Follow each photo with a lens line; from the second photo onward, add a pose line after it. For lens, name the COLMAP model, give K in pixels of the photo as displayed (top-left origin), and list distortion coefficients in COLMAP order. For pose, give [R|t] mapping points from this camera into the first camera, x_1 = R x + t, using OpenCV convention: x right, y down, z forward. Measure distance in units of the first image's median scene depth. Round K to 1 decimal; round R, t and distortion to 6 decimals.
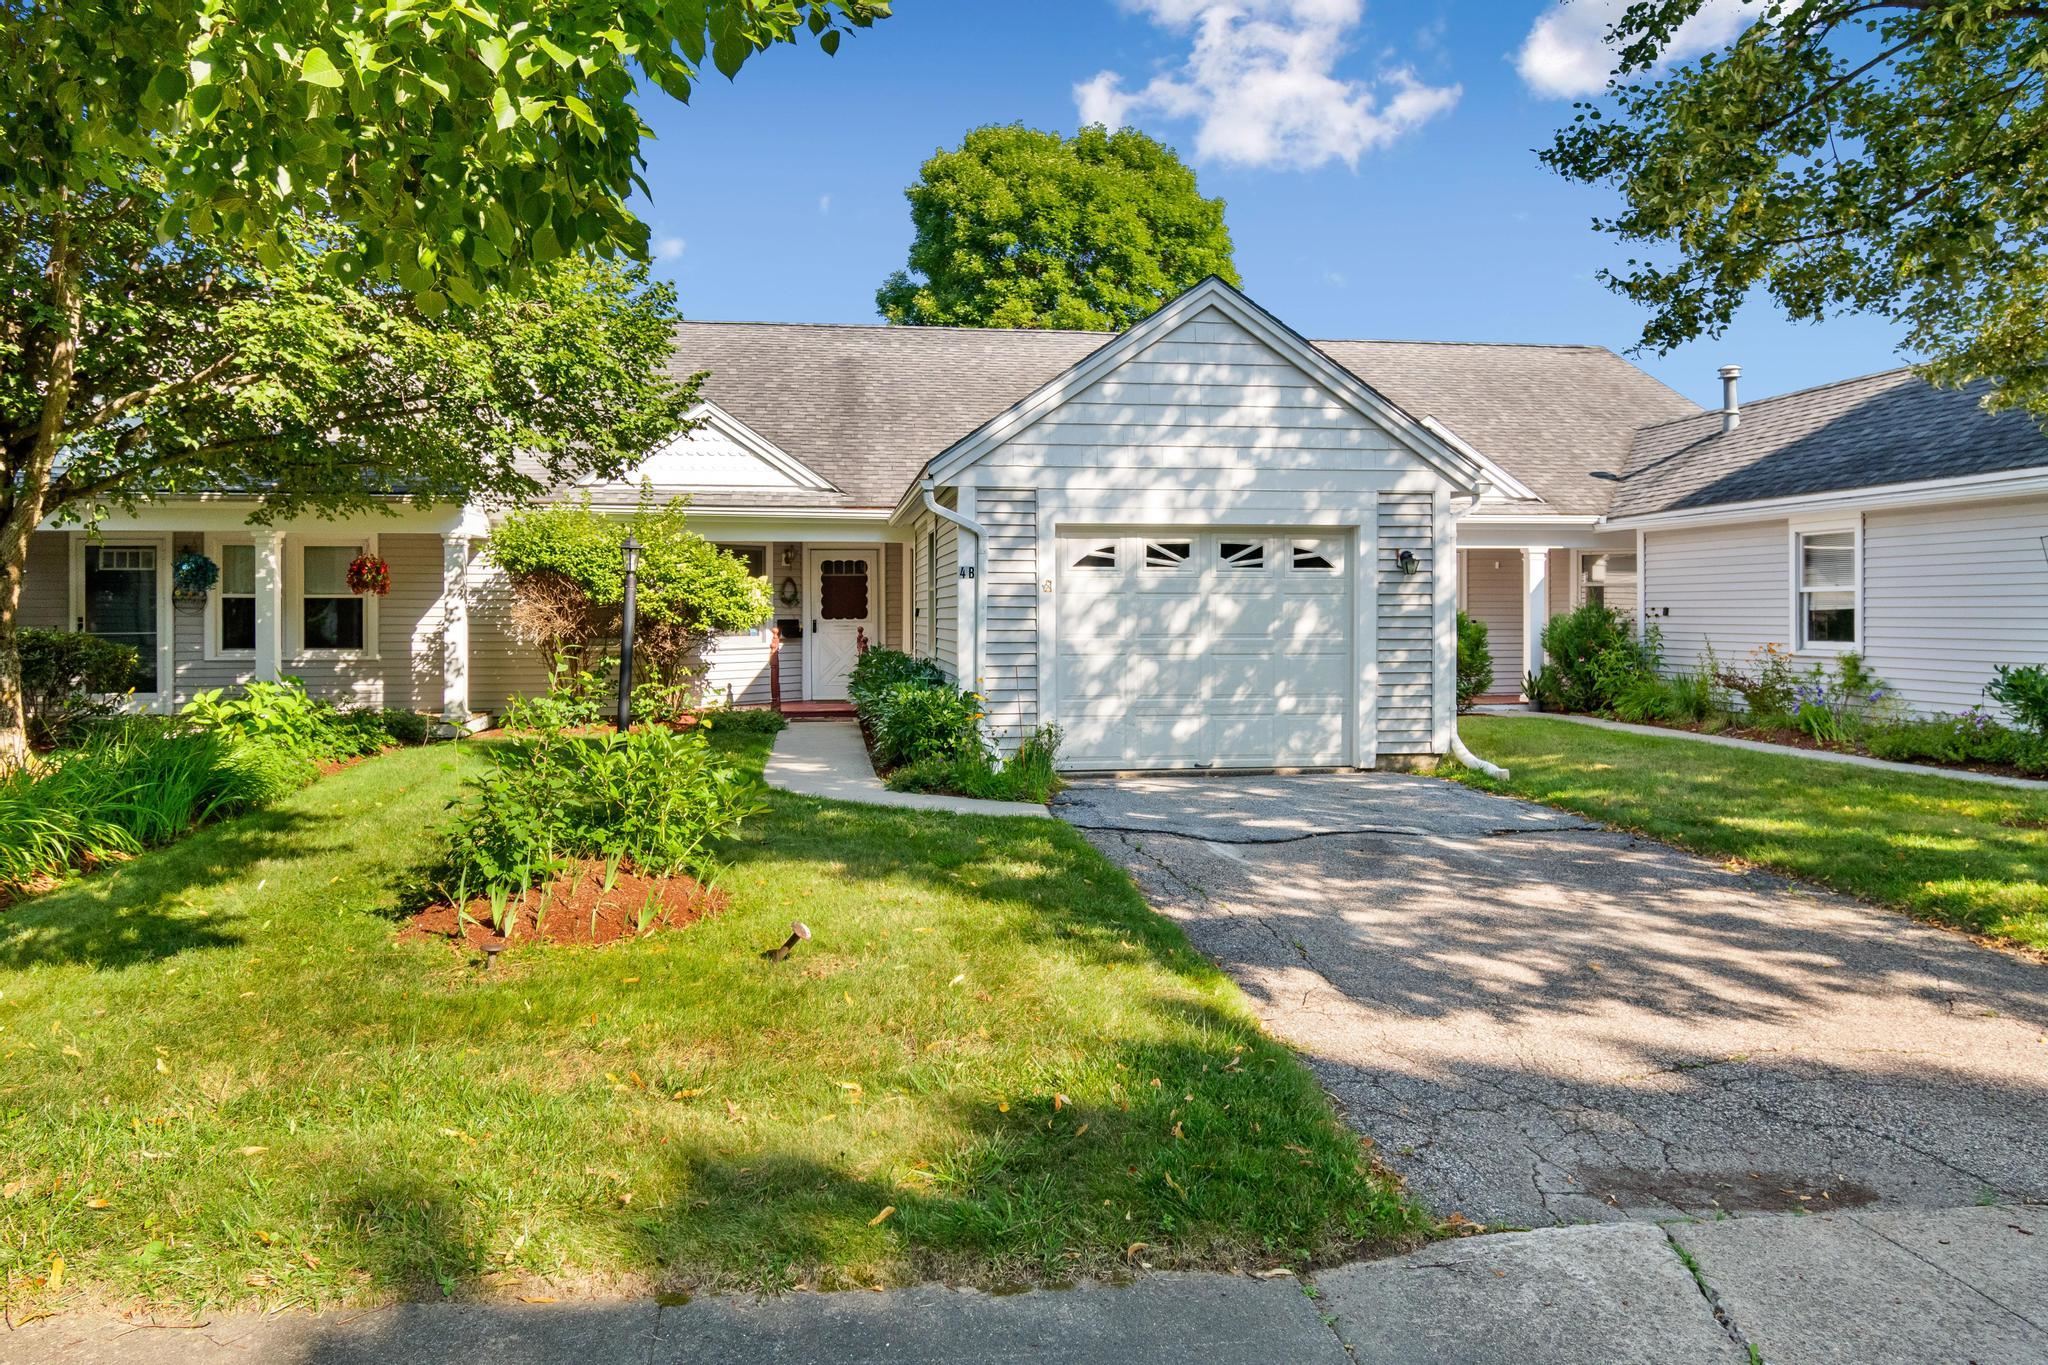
lens RADIAL K [[1458.9, 0, 1036.0], [0, 1458.9, 612.1], [0, 0, 1]] dist [-0.006668, -0.004593]
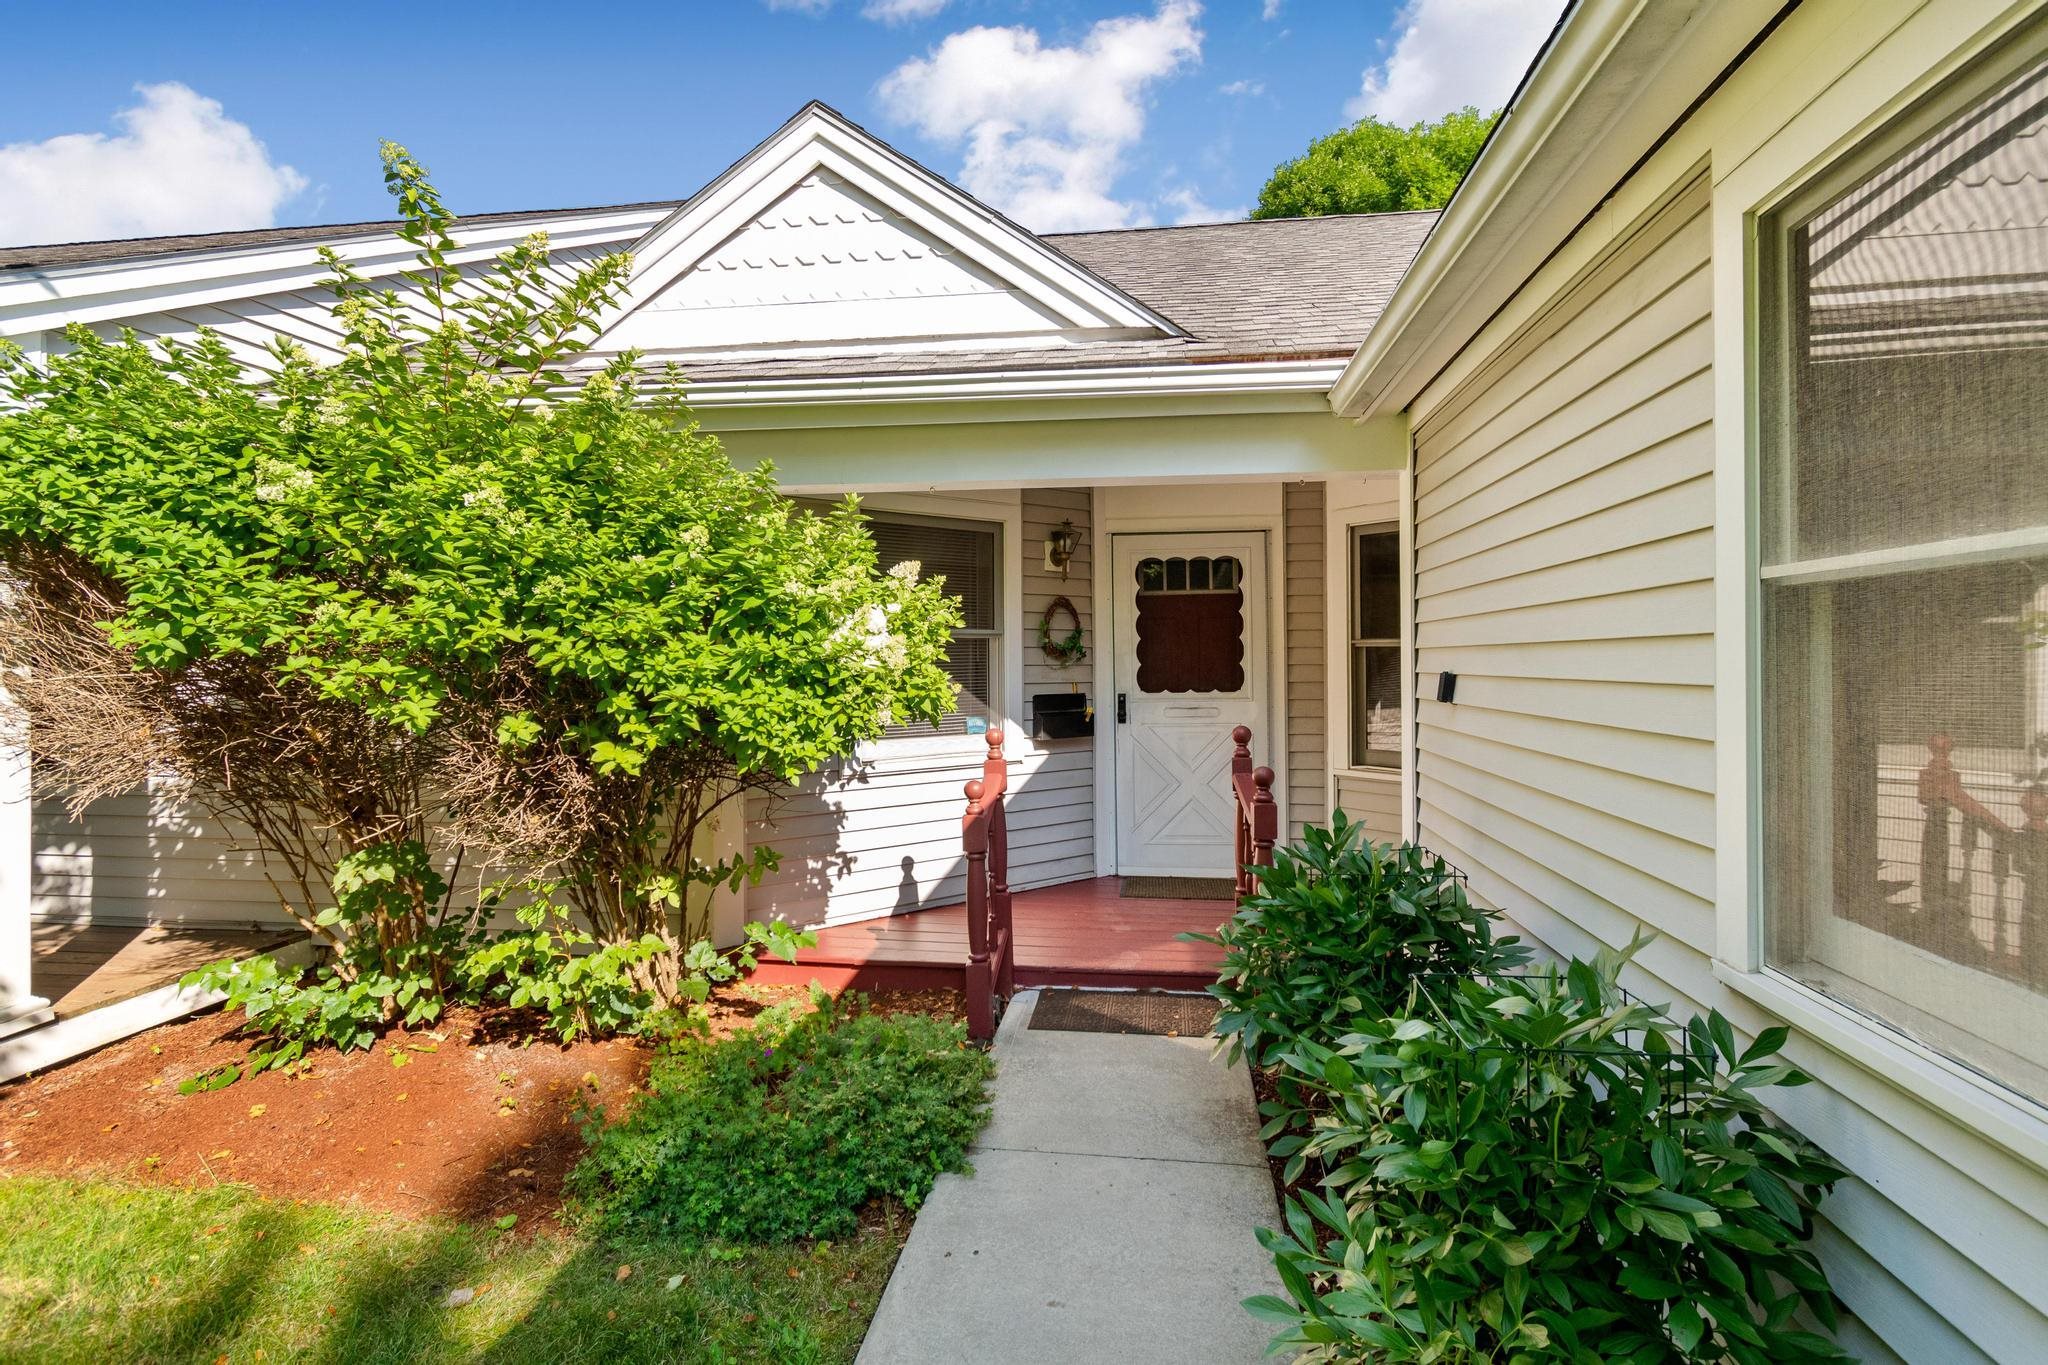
lens RADIAL K [[990.0, 0, 1033.2], [0, 990.0, 664.9], [0, 0, 1]] dist [0.005929, -0.003534]
pose [[0.962088, -0.003940, -0.272710, -0.122204], [0.005717, 0.999967, 0.005723, -0.006691], [0.272678, -0.007065, 0.962079, 0.898521]]
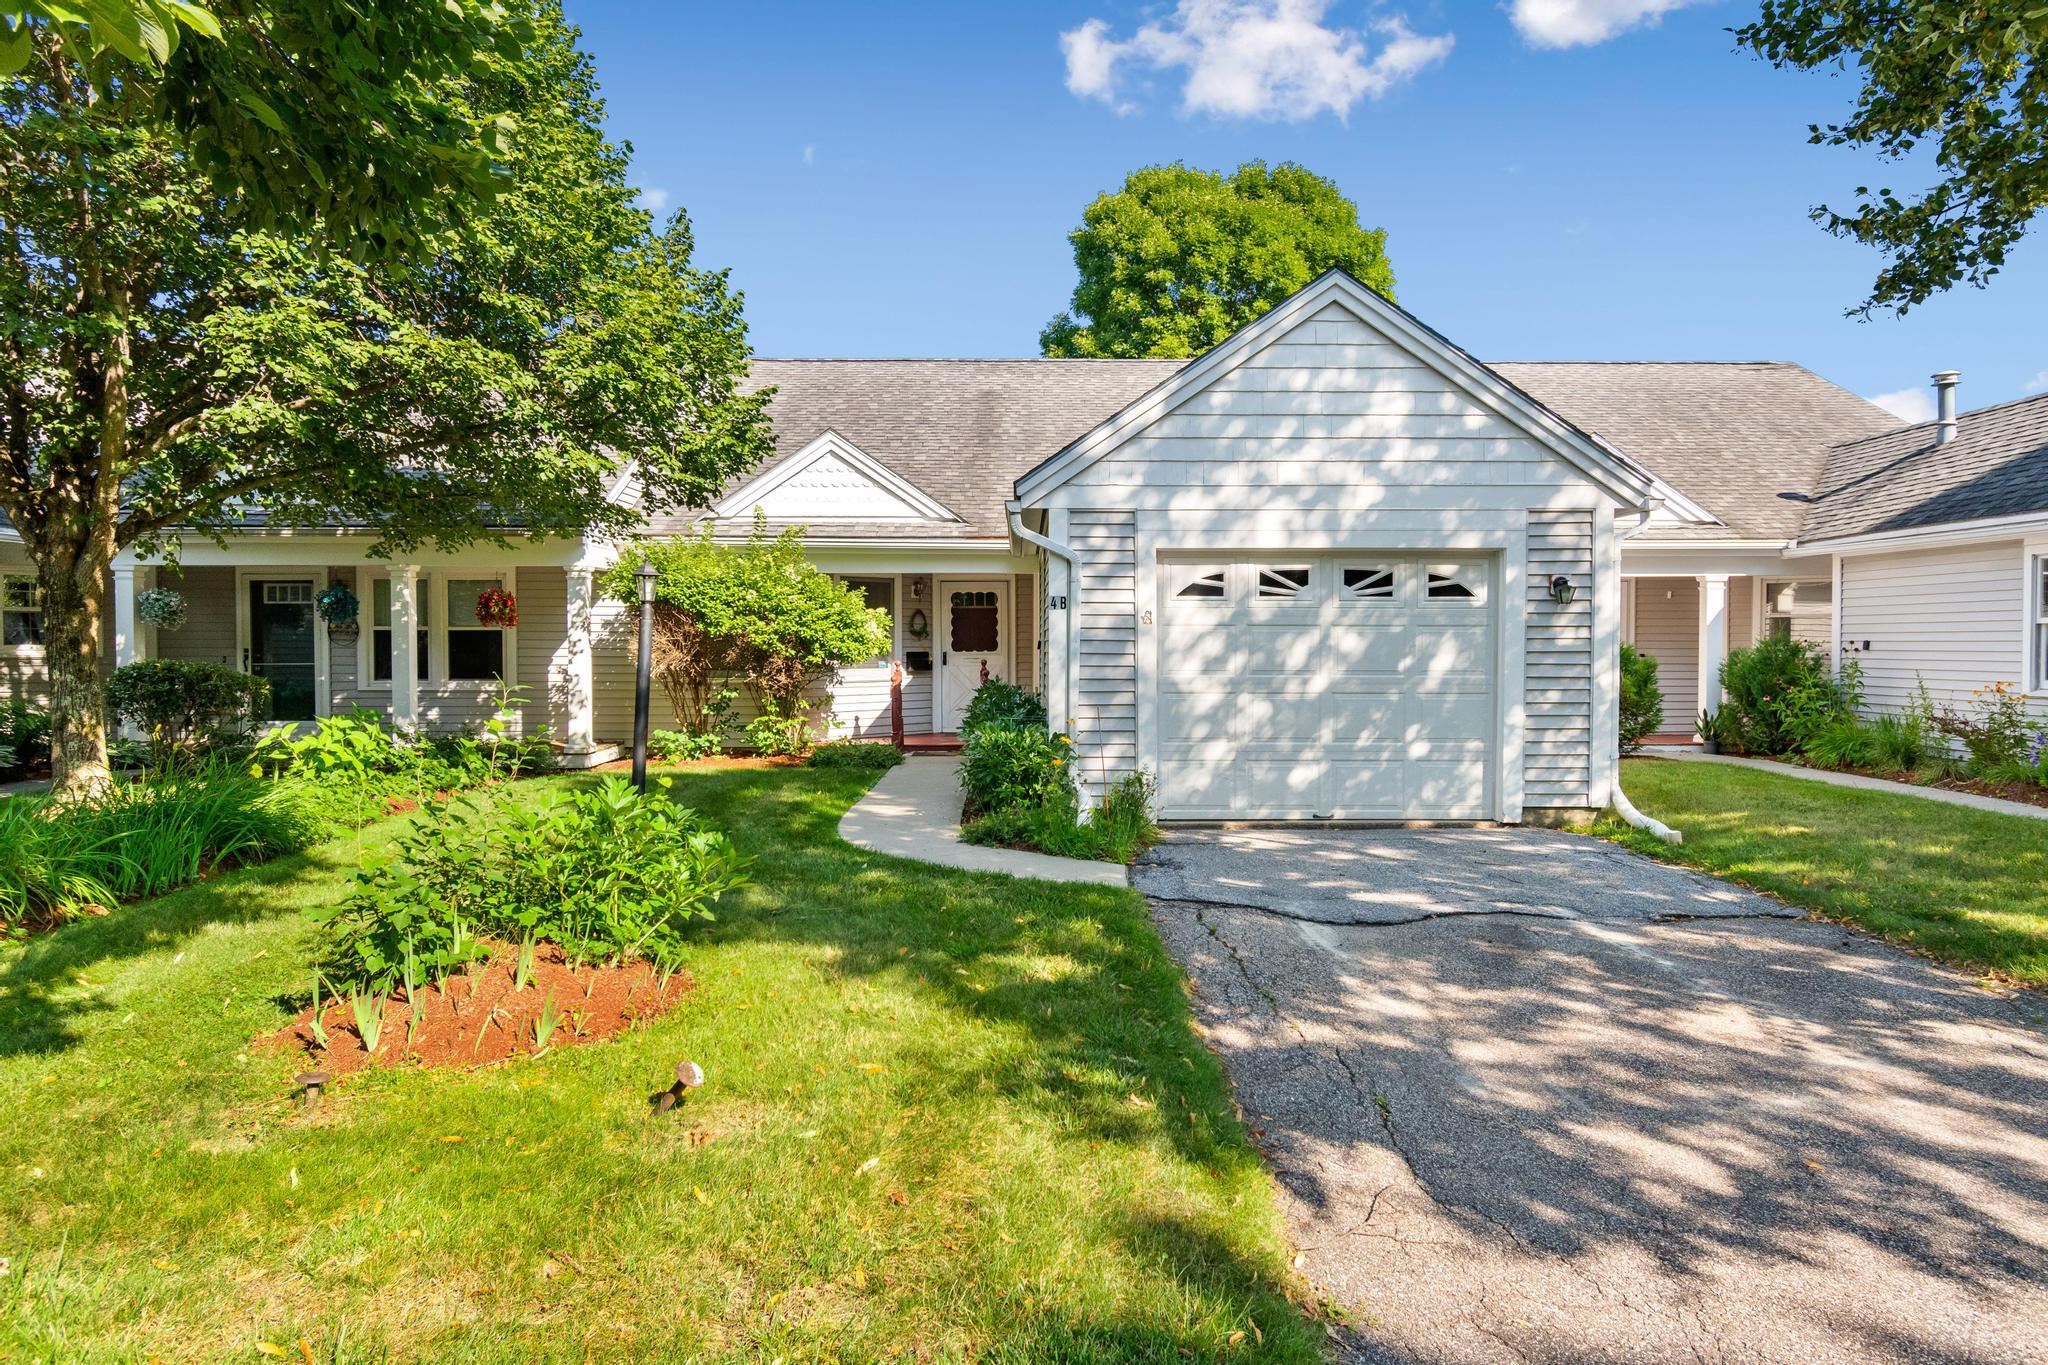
lens RADIAL K [[1340.2, 0, 1030.0], [0, 1340.2, 673.3], [0, 0, 1]] dist [-0.005310, 0.000835]
pose [[0.990409, 0.004444, -0.138093, 0.041009], [-0.001263, 0.999732, 0.023114, -0.001837], [0.138159, -0.022718, 0.990149, 0.130719]]
